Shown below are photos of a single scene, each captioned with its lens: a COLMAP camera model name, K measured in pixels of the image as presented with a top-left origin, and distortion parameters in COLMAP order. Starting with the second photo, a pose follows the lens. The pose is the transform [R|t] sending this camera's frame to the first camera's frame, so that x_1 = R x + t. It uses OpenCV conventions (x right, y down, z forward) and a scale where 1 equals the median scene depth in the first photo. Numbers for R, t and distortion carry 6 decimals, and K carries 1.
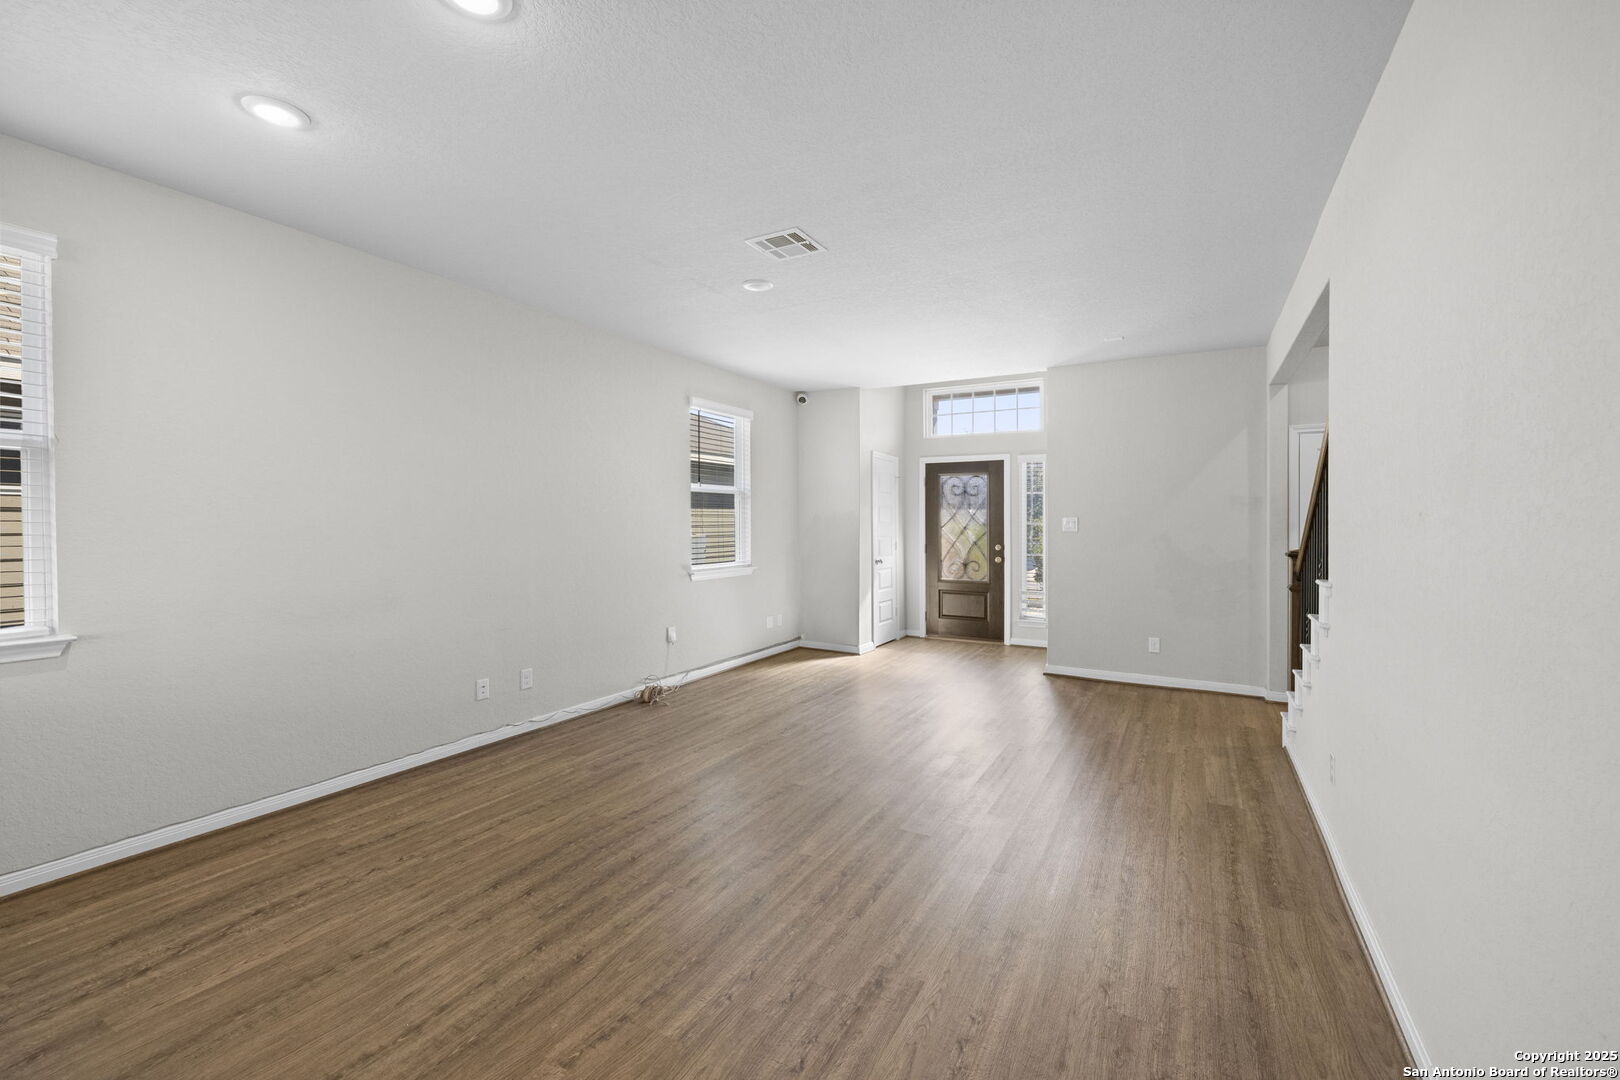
lens RADIAL K [[665.3, 0, 818.0], [0, 665.3, 544.8], [0, 0, 1]] dist [0.000316, 0.000149]
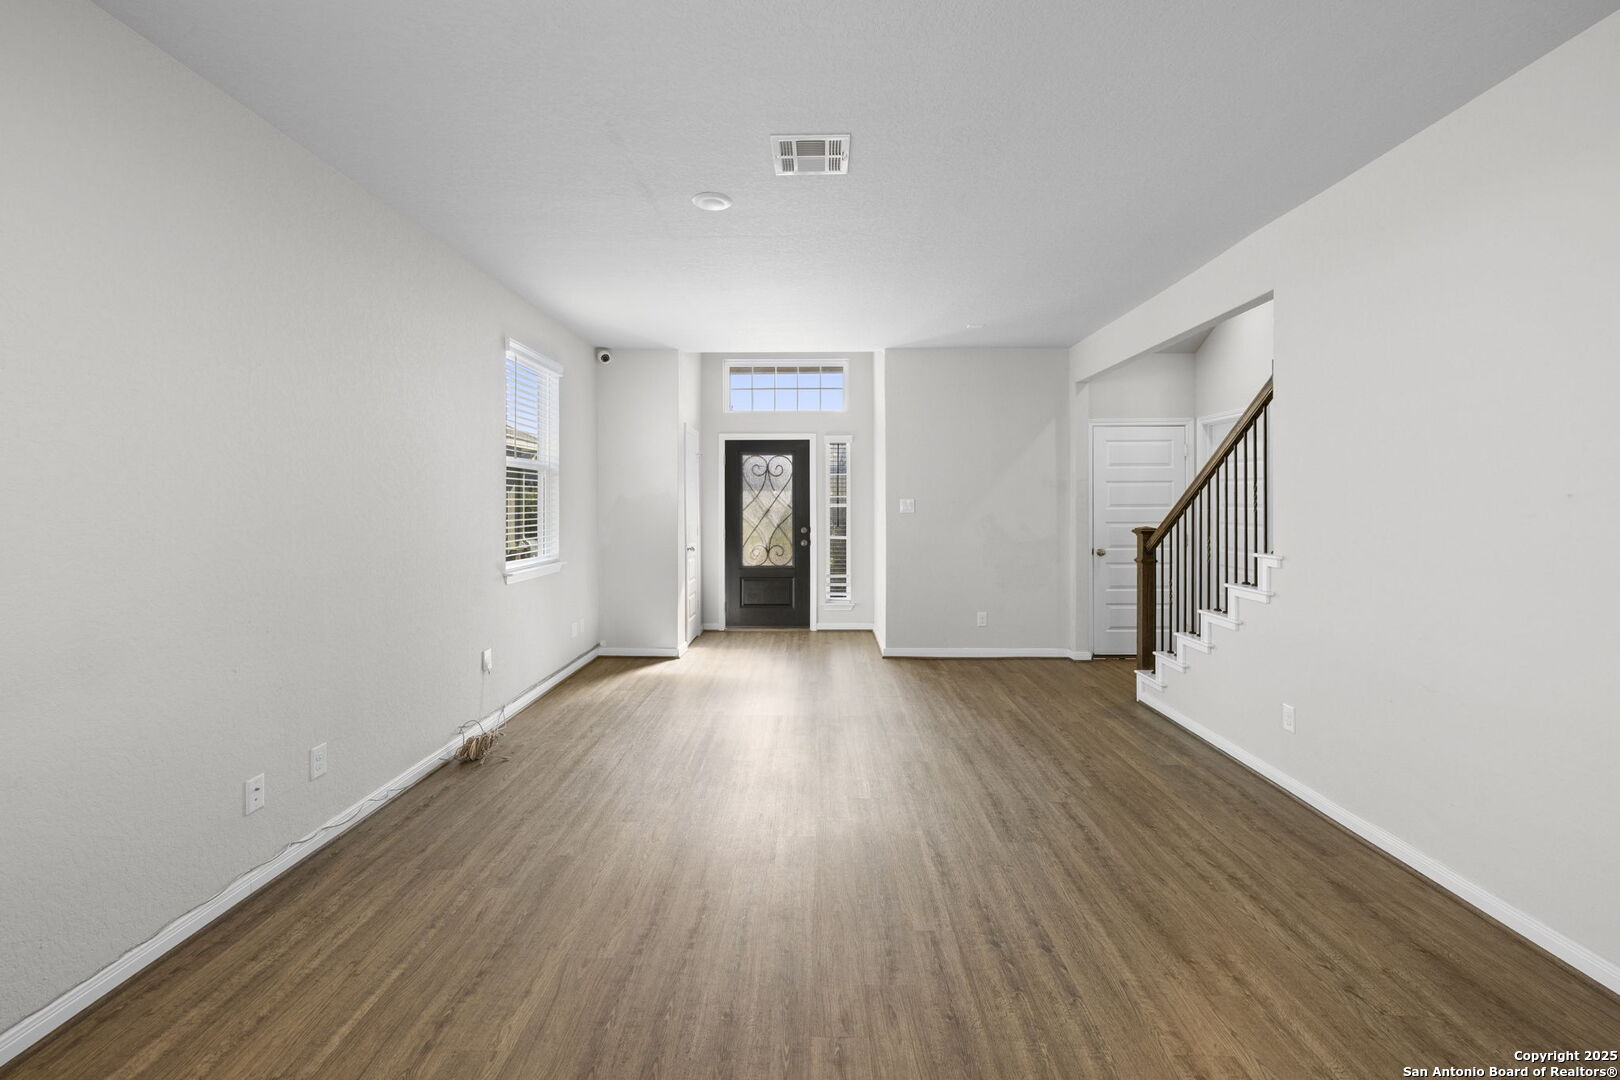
lens RADIAL K [[678.8, 0, 804.4], [0, 678.8, 514.2], [0, 0, 1]] dist [0.000442, 0.000484]
pose [[0.884620, -0.011571, 0.466169, -0.192181], [0.020105, 0.999709, -0.013338, -0.006064], [-0.465879, 0.021171, 0.884595, 0.131818]]
